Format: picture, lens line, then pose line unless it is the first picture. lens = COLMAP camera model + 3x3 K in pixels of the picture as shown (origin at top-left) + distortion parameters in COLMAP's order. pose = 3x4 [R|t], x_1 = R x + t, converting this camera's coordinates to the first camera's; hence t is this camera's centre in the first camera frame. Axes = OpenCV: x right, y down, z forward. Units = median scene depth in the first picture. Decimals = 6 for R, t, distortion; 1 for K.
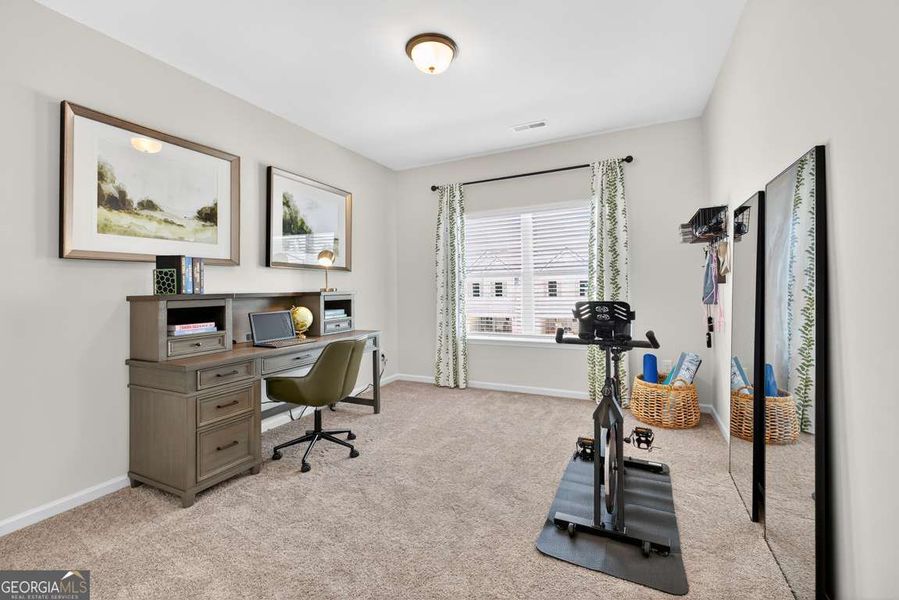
lens RADIAL K [[395.4, 0, 447.6], [0, 395.4, 292.3], [0, 0, 1]] dist [0.008860, 0.000391]
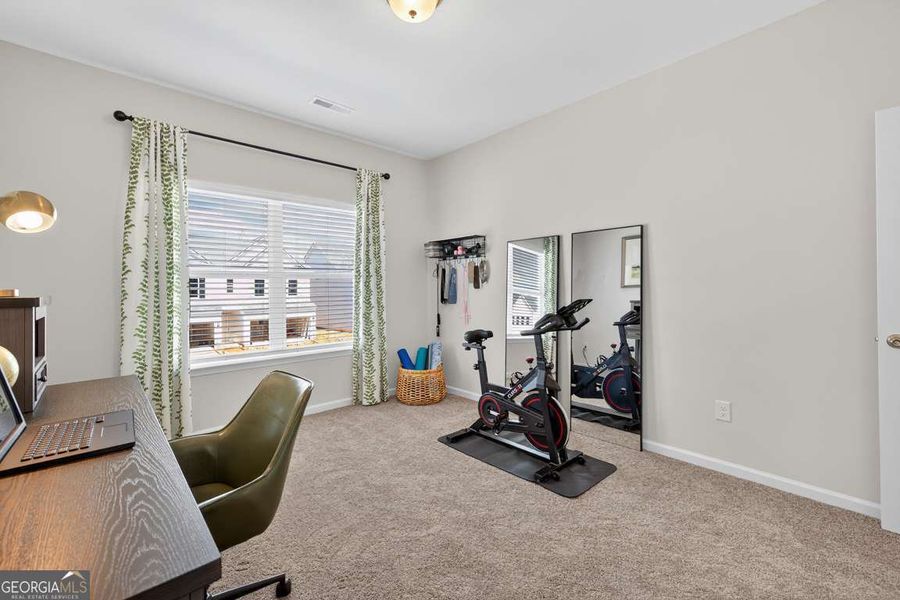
lens RADIAL K [[397.3, 0, 447.8], [0, 397.3, 300.2], [0, 0, 1]] dist [0.004819, 0.000044]
pose [[0.331053, -0.013554, 0.943515, -0.527860], [0.011992, 0.999877, 0.010156, 0.001513], [-0.943536, 0.007952, 0.331175, 0.459156]]
